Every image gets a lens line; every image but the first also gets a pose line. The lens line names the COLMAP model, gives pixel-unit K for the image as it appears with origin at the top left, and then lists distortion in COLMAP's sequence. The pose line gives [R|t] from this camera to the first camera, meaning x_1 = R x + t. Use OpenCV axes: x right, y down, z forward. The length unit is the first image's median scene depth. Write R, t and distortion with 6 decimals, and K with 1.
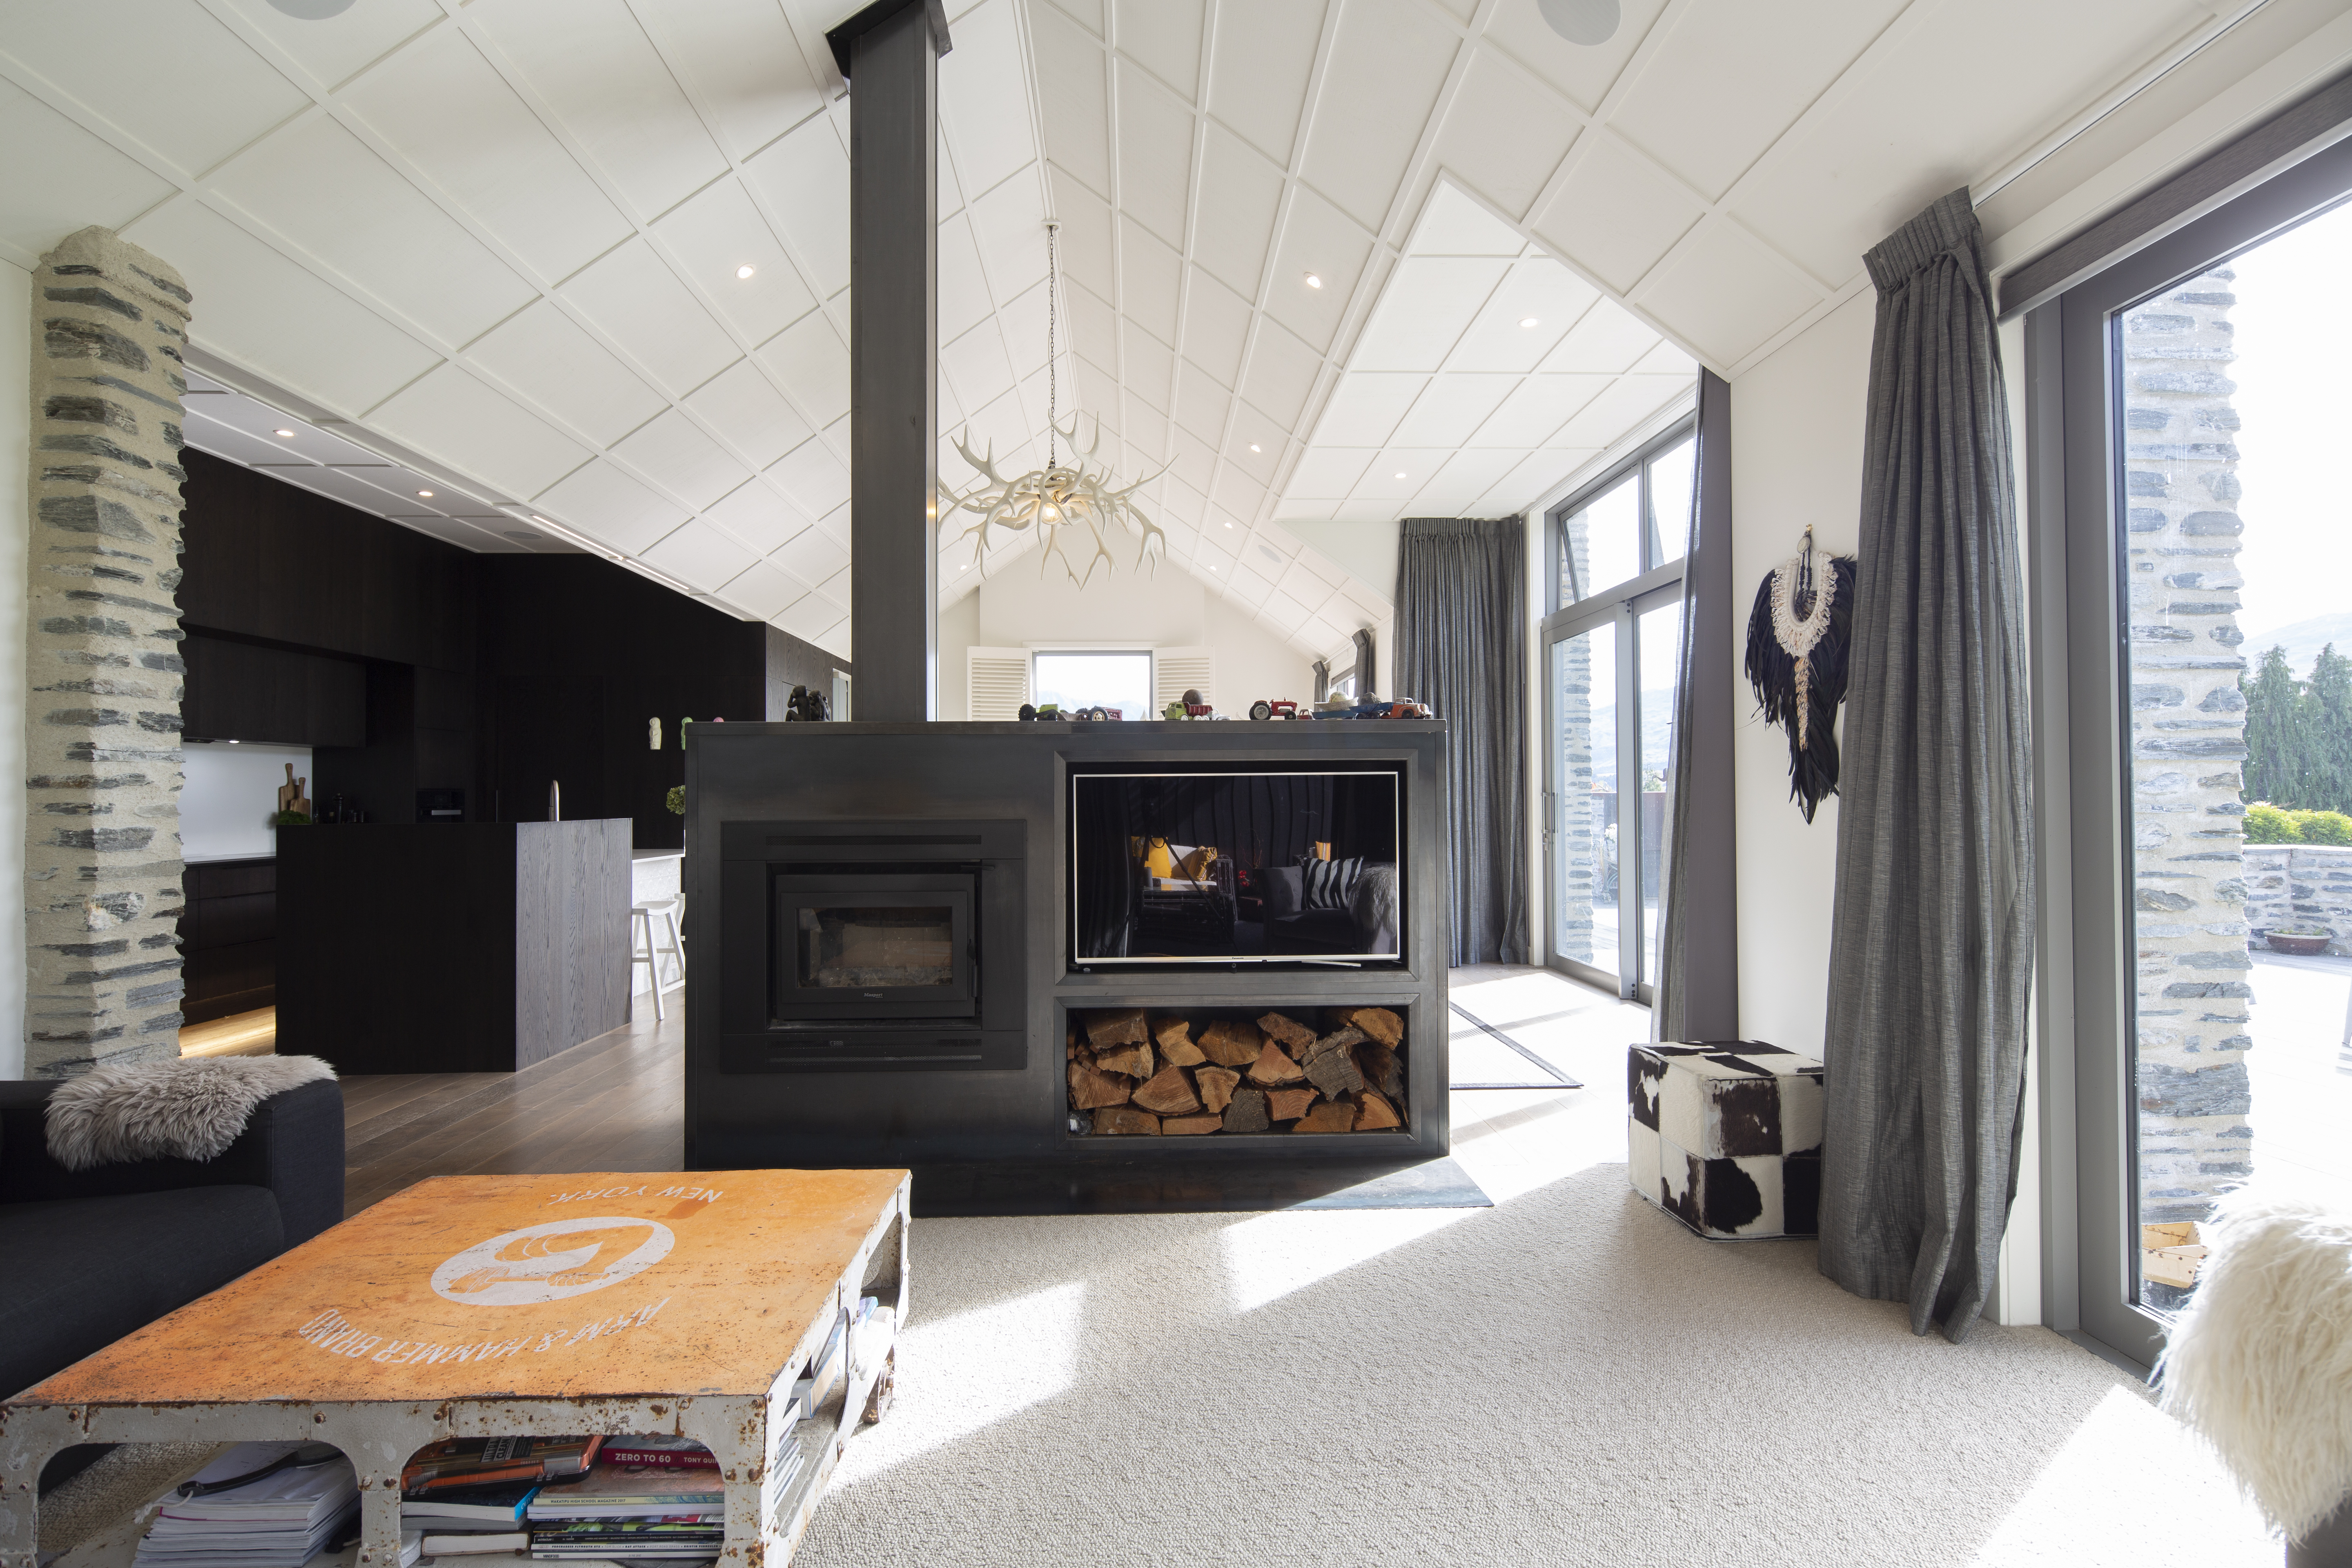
lens RADIAL K [[1131.2, 0, 1174.1], [0, 1131.2, 783.8], [0, 0, 1]] dist [-0.003723, -0.002153]
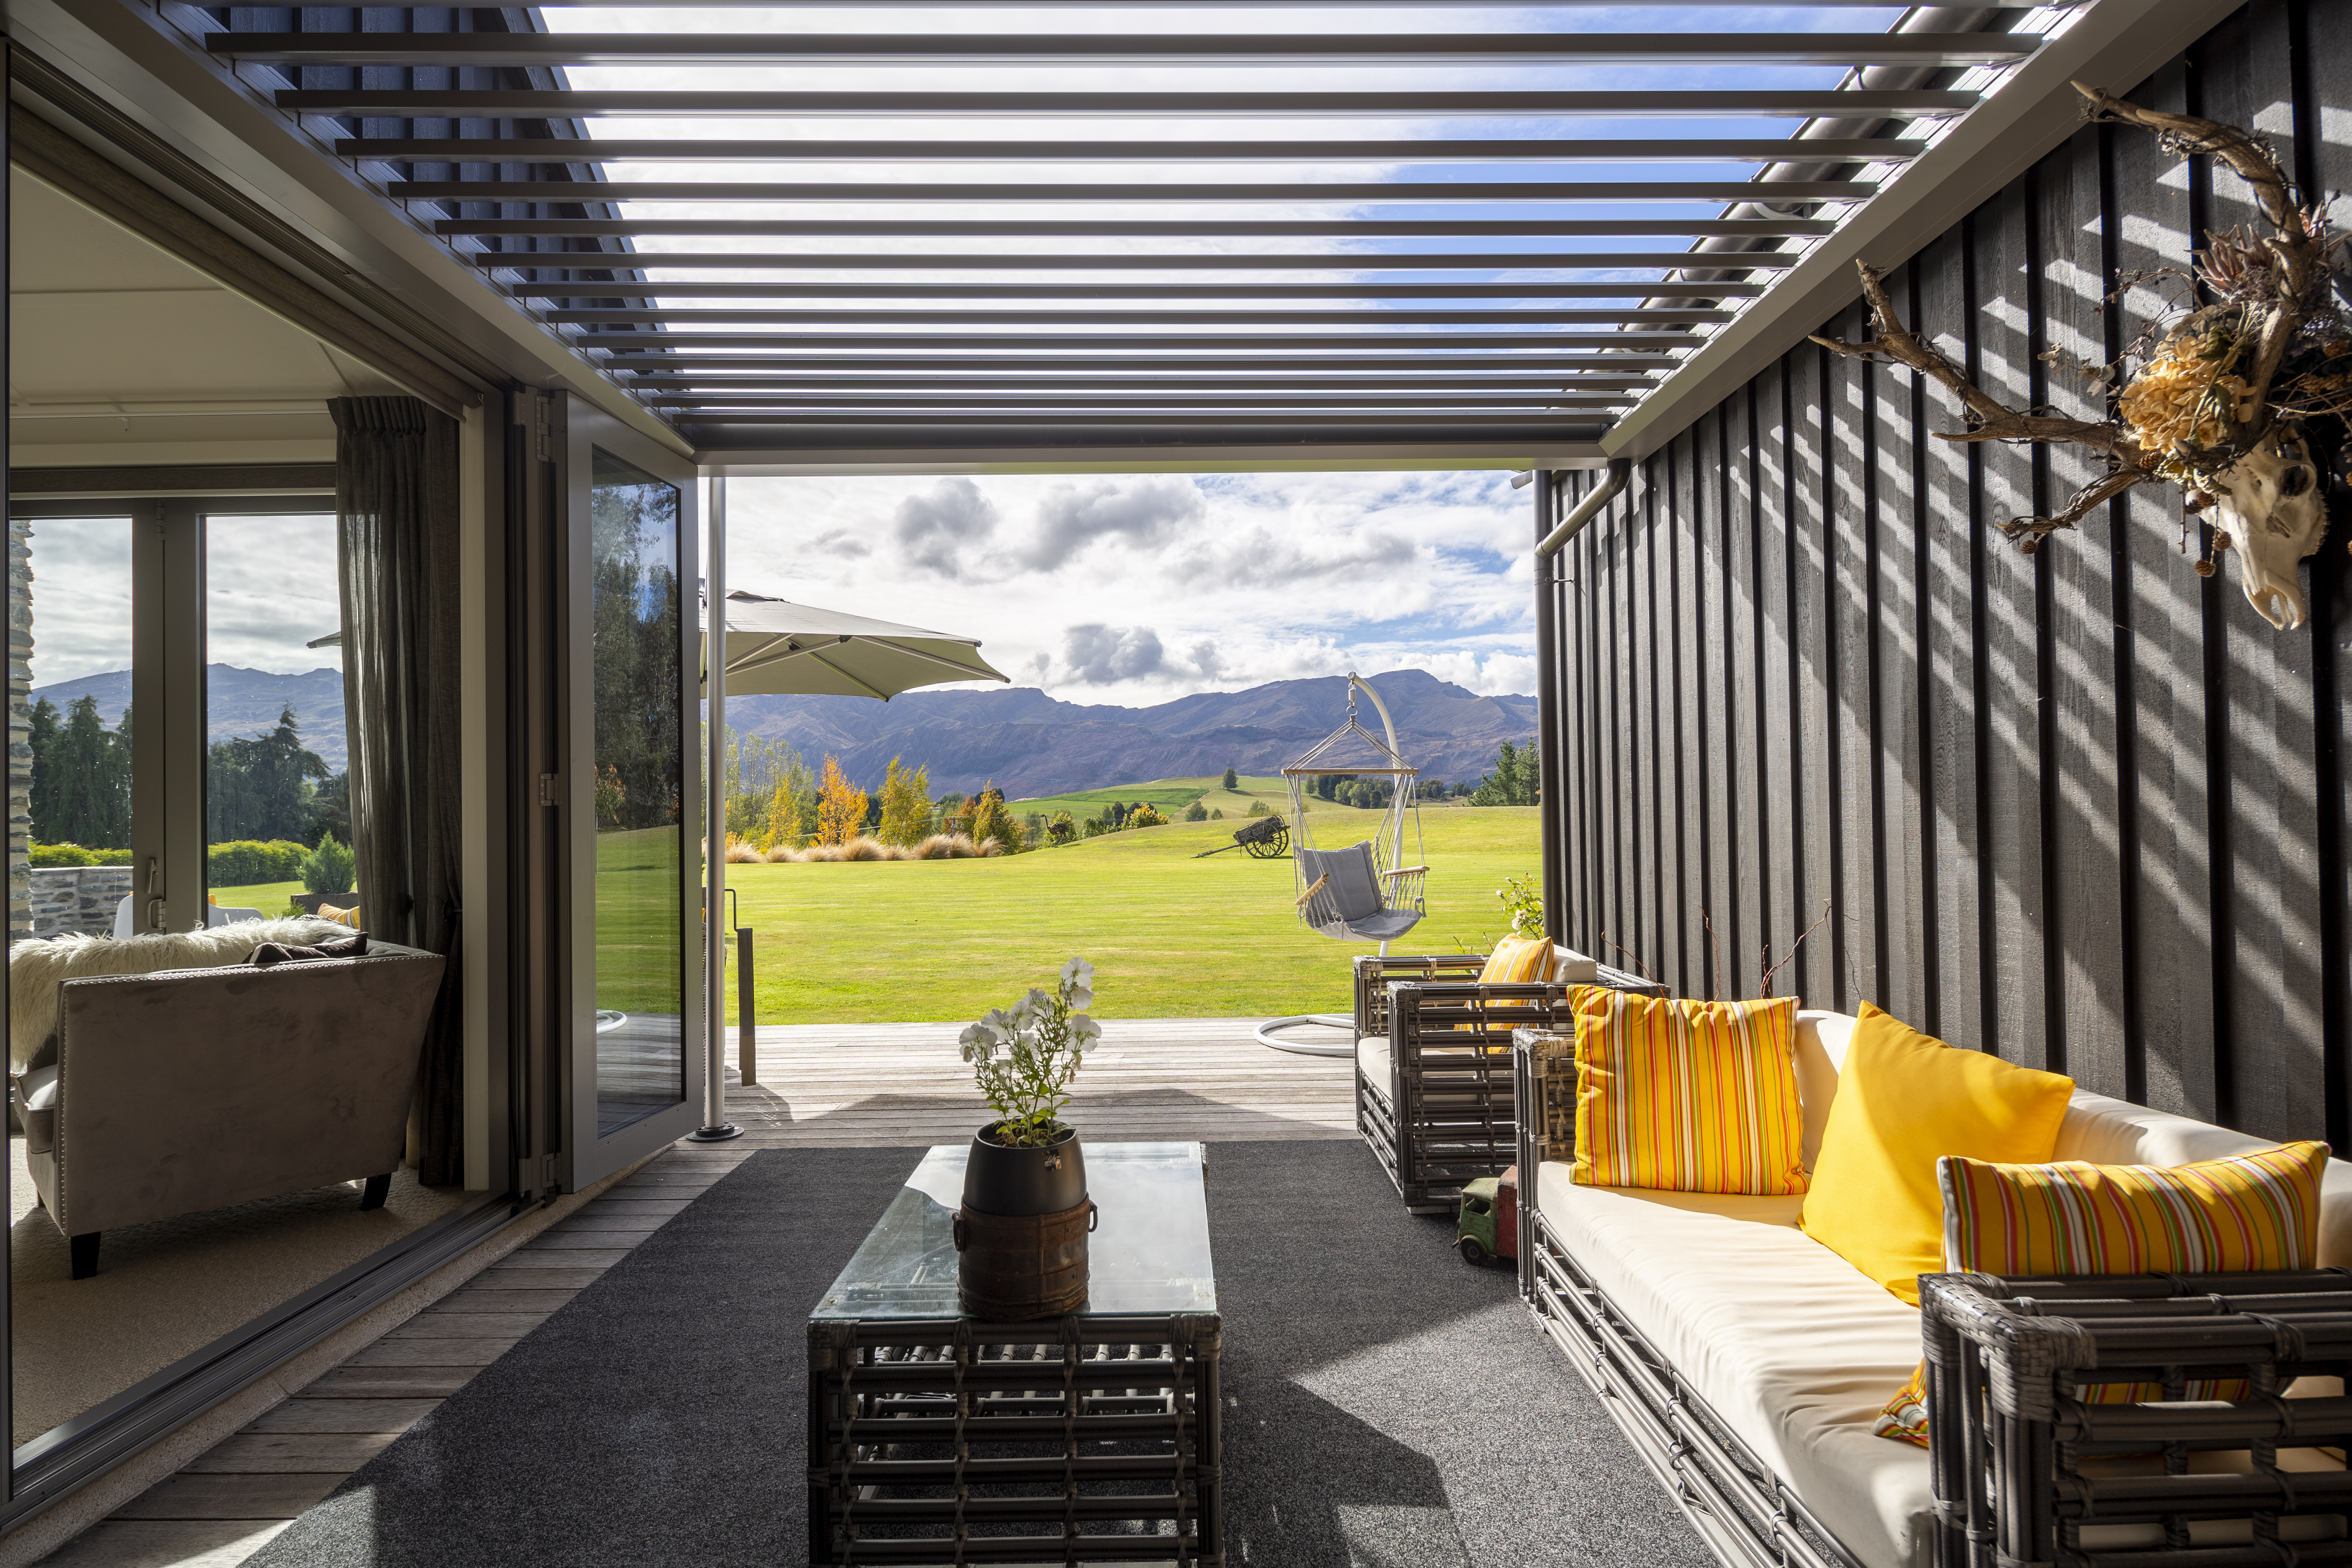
lens RADIAL K [[1131.2, 0, 1175.4], [0, 1131.2, 800.2], [0, 0, 1]] dist [-0.003723, -0.002153]
pose [[0.027136, 0.022850, 0.999371, -0.229836], [0.004120, 0.999728, -0.022970, 0.014970], [-0.999623, 0.004741, 0.027034, -0.255612]]
